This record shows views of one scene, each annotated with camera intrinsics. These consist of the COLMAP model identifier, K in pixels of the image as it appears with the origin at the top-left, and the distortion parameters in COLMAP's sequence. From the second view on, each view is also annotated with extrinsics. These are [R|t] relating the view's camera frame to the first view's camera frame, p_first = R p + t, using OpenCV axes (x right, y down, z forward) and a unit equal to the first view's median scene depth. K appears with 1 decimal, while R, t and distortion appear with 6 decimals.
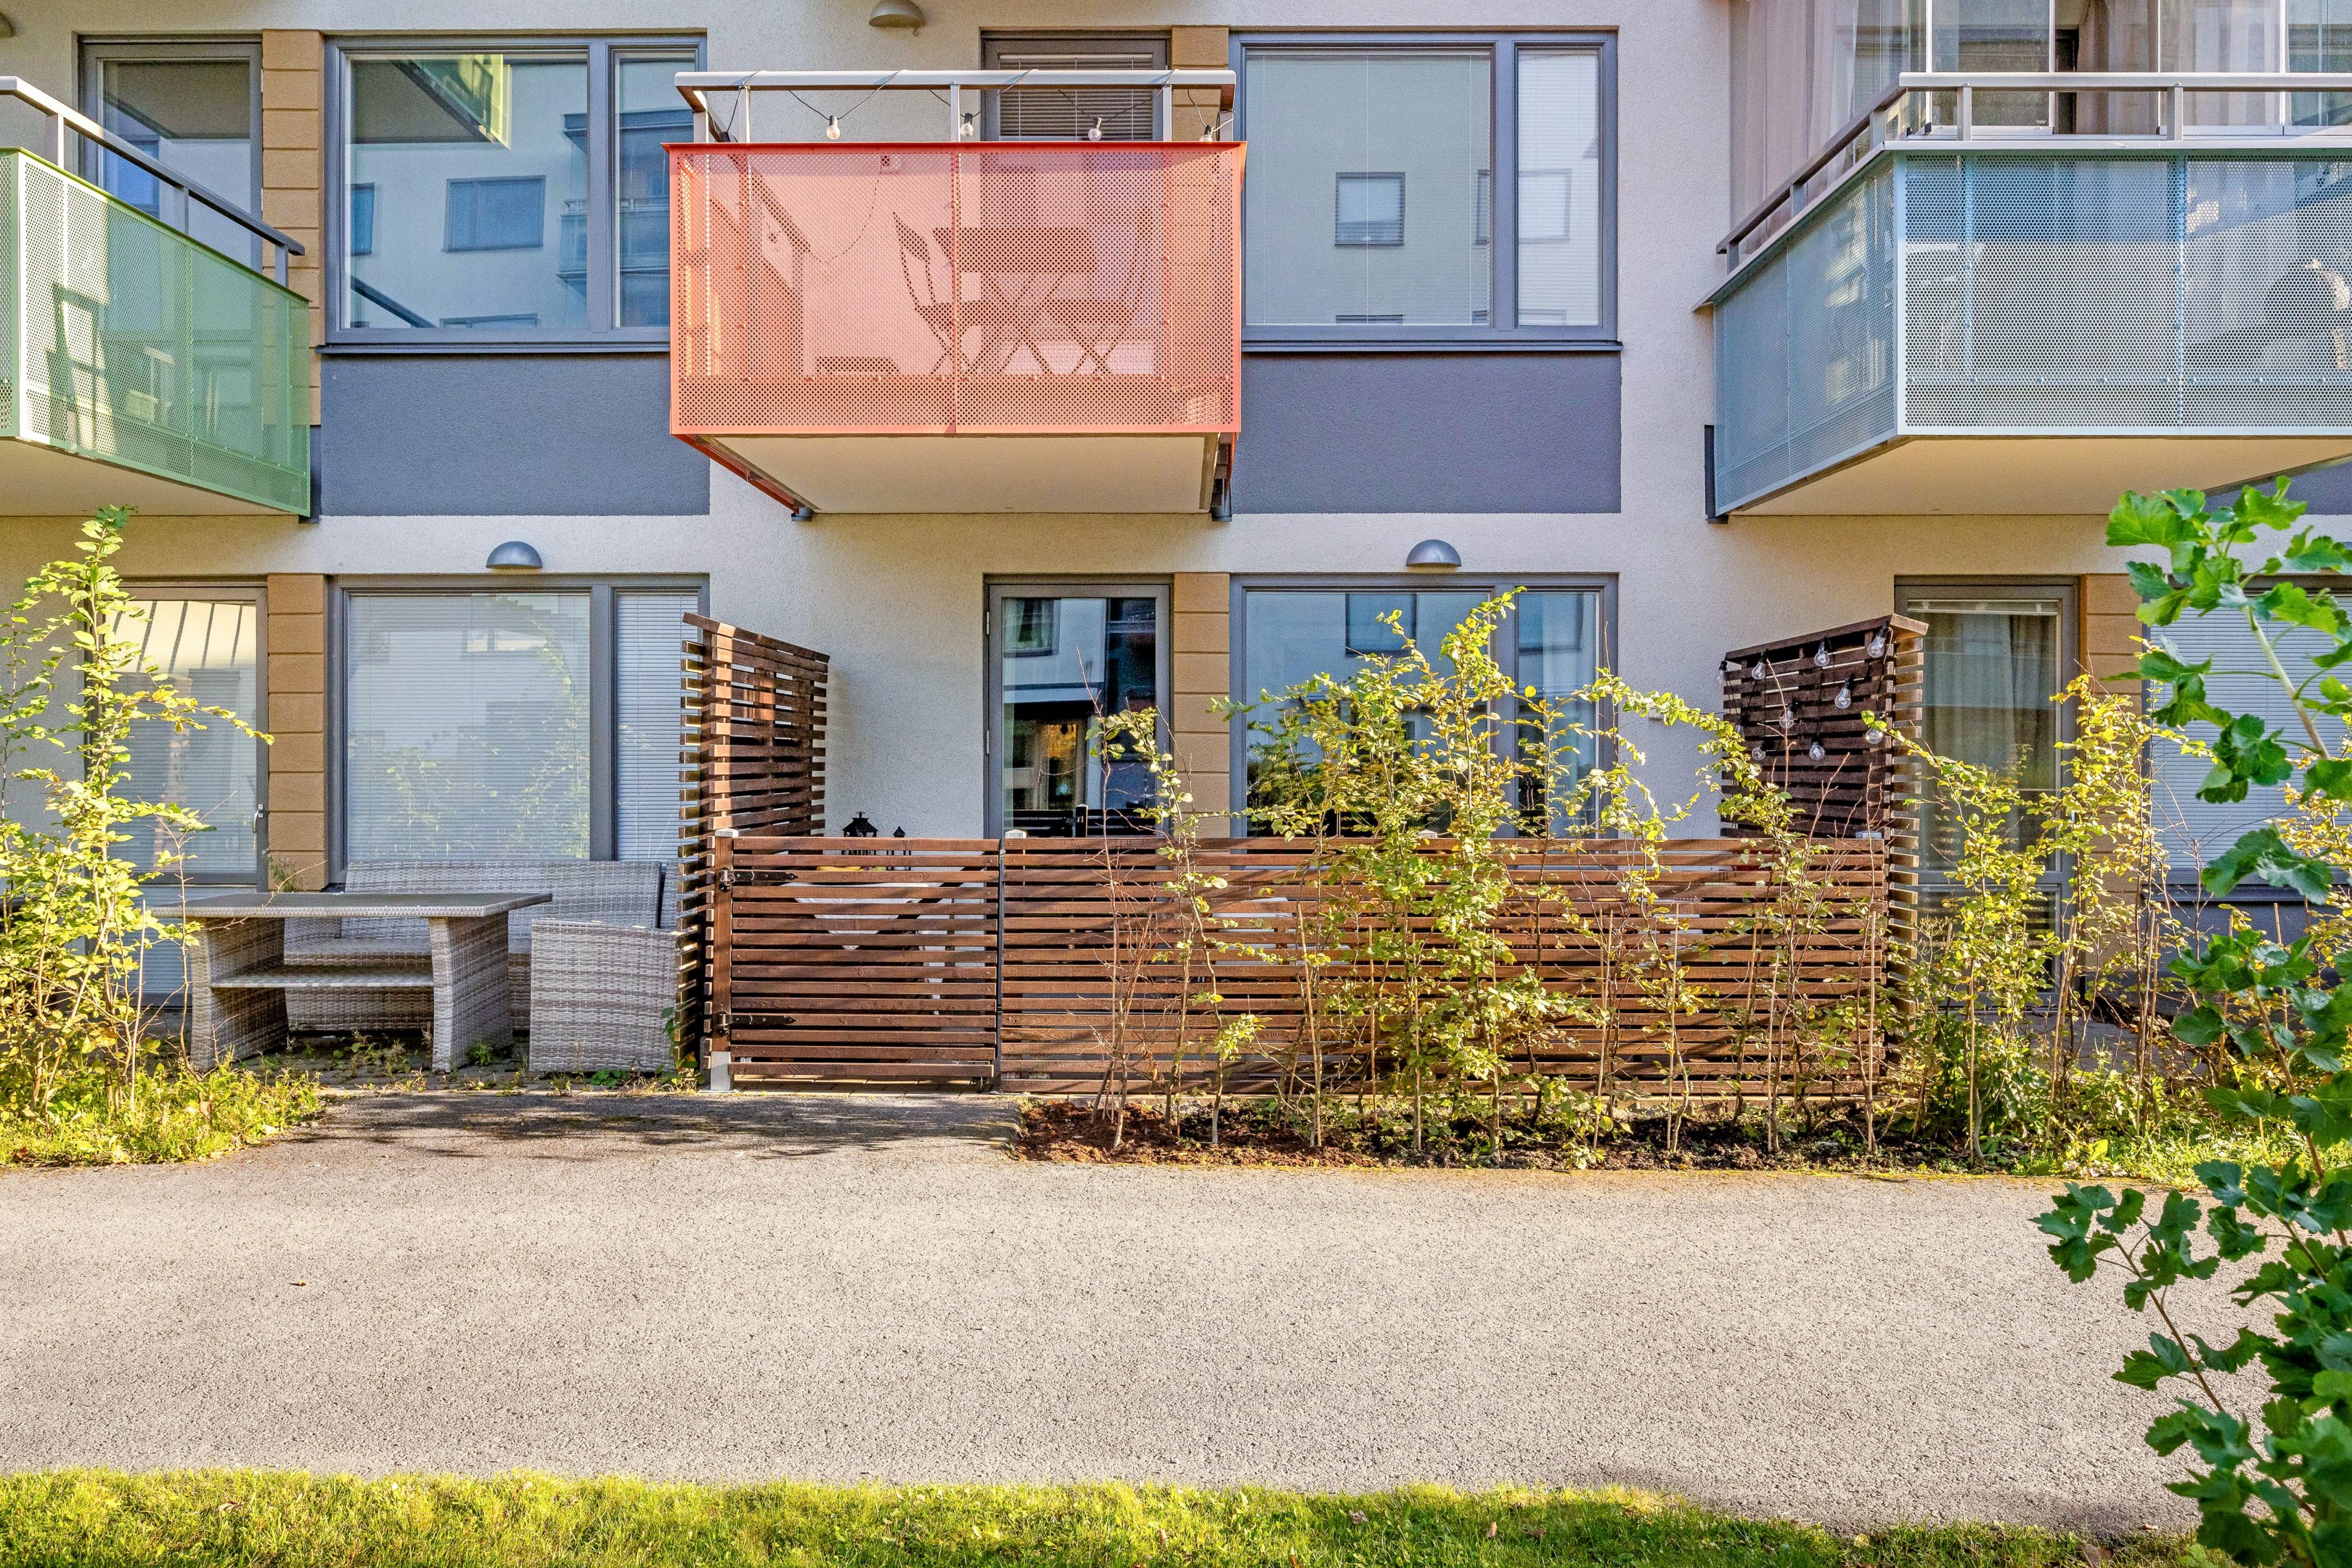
lens RADIAL K [[1660.1, 0, 1173.2], [0, 1660.1, 780.6], [0, 0, 1]] dist [0.001449, 0.000480]
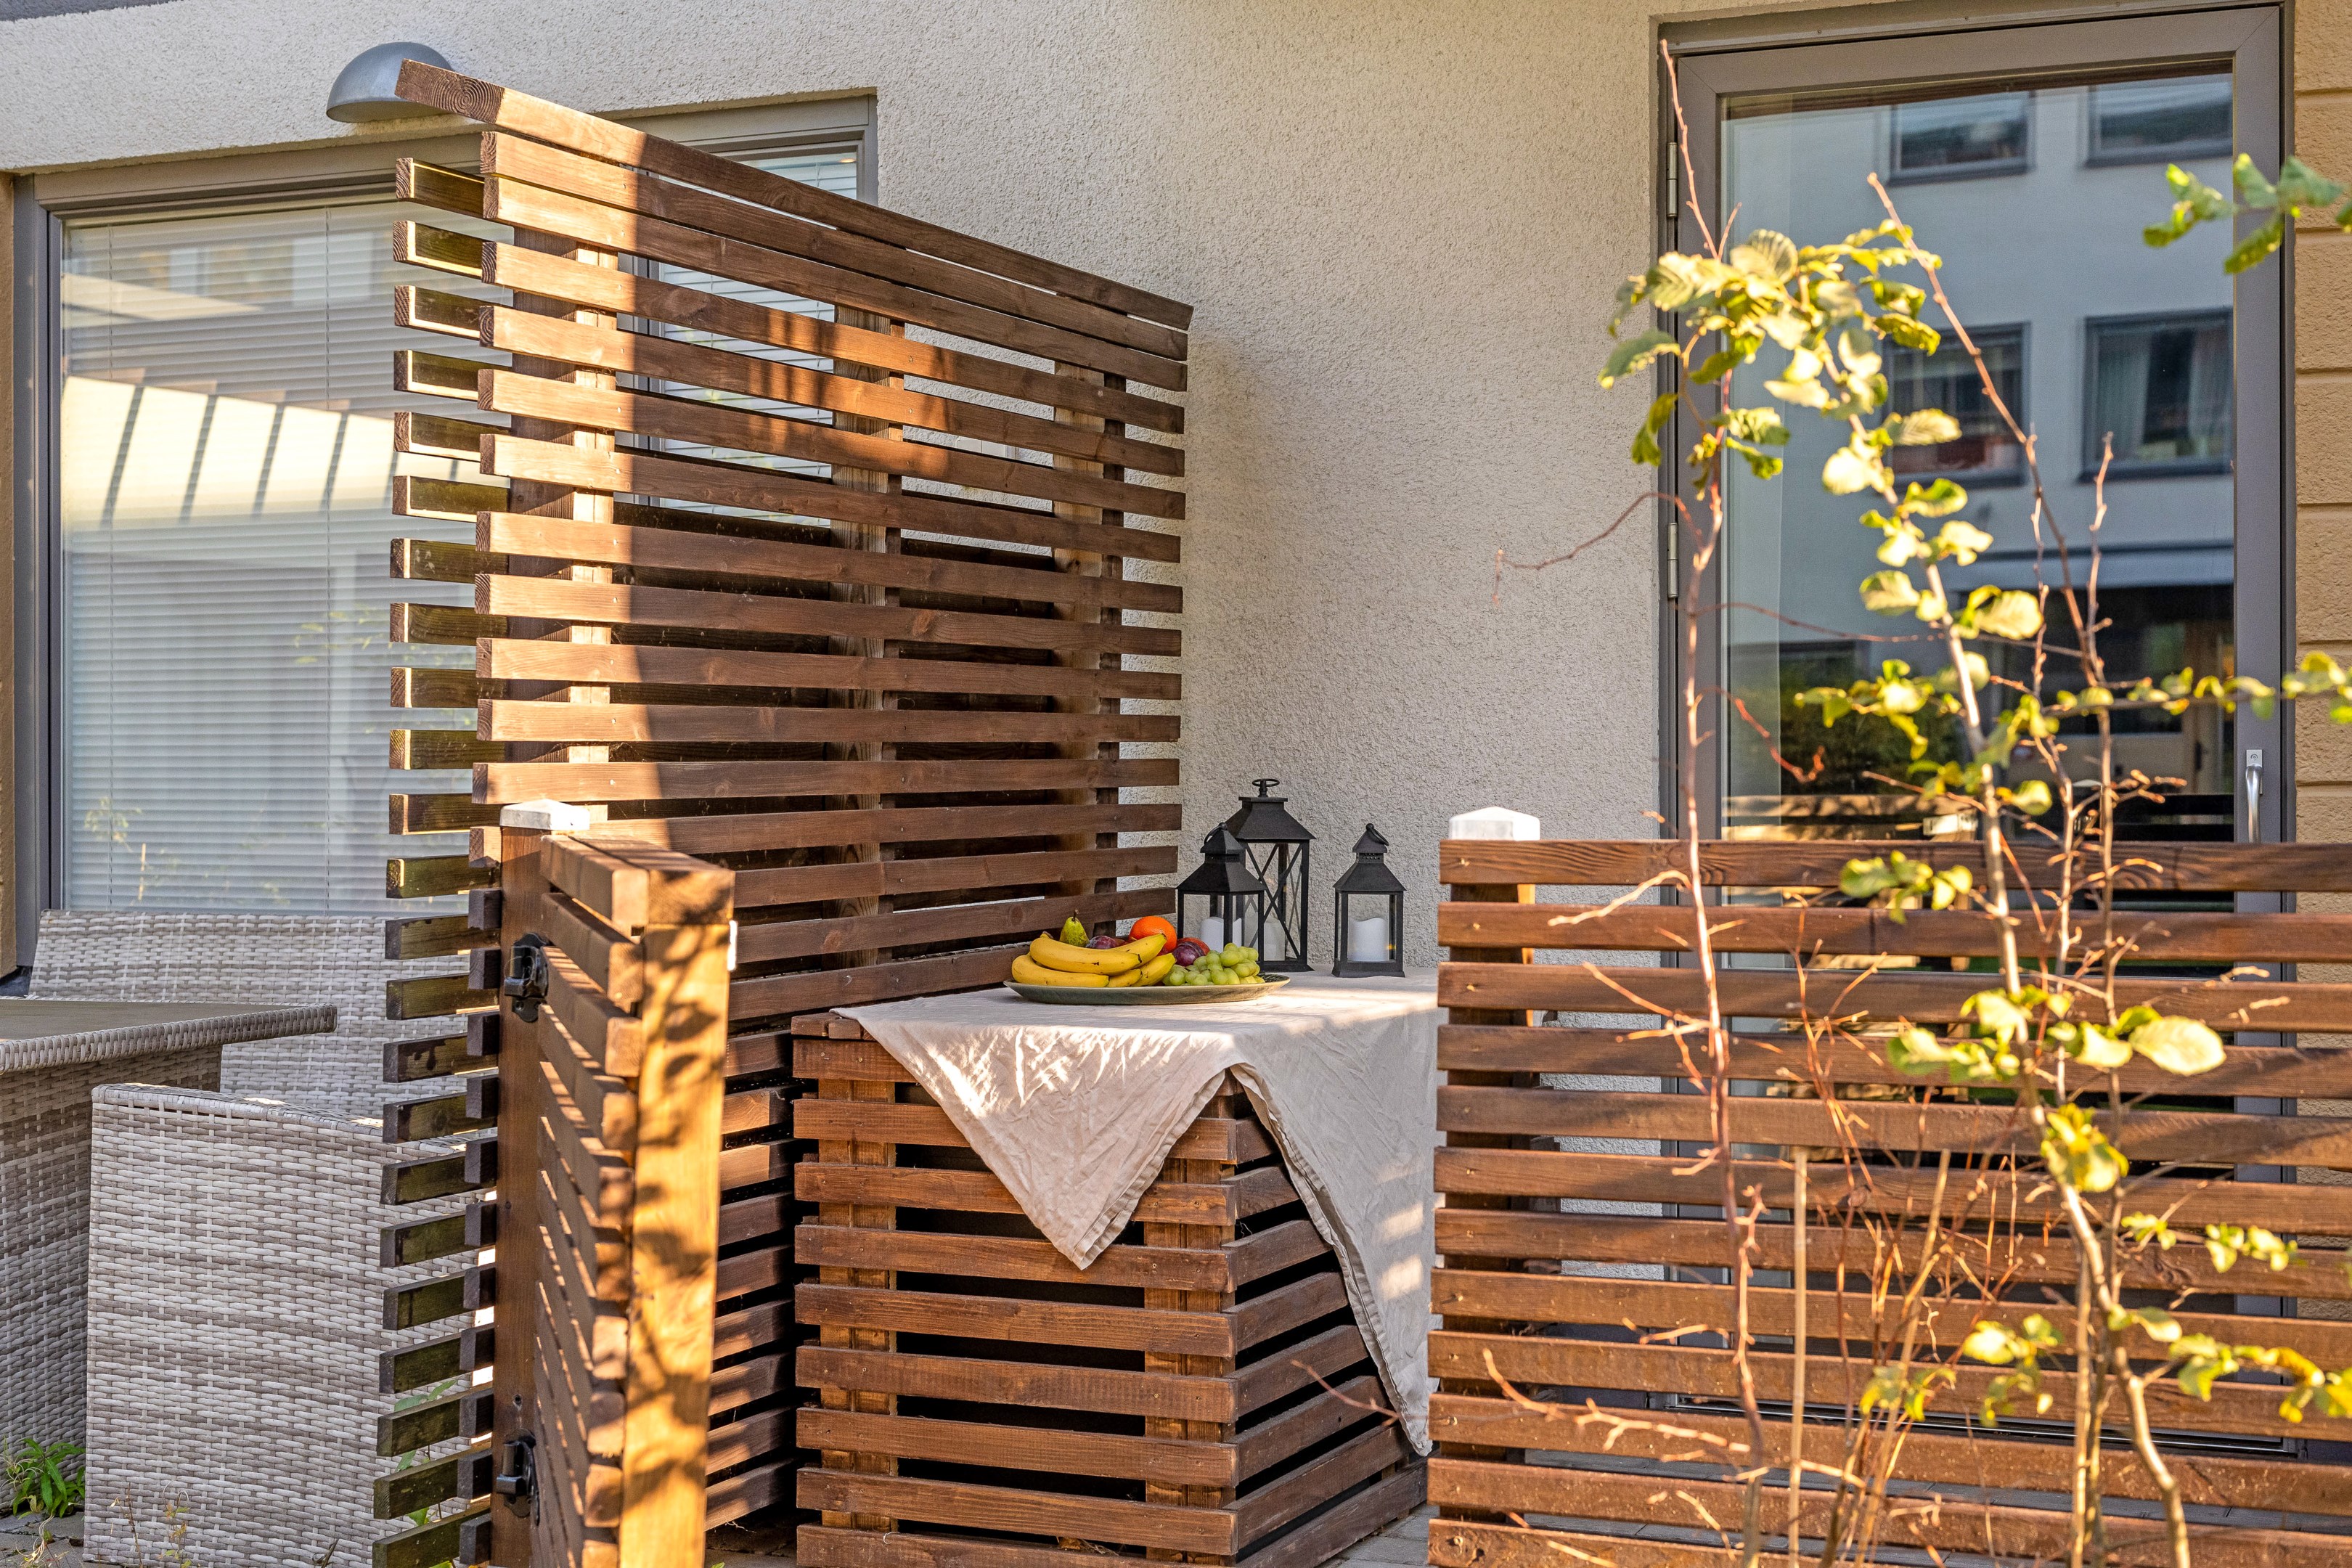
lens RADIAL K [[3390.7, 0, 1179.0], [0, 3390.7, 779.4], [0, 0, 1]] dist [0.015004, 0.000000]
pose [[0.924269, -0.000365, -0.381741, 0.059309], [-0.001117, 0.999993, -0.003661, 0.026214], [0.381740, 0.003810, 0.924262, 0.472970]]
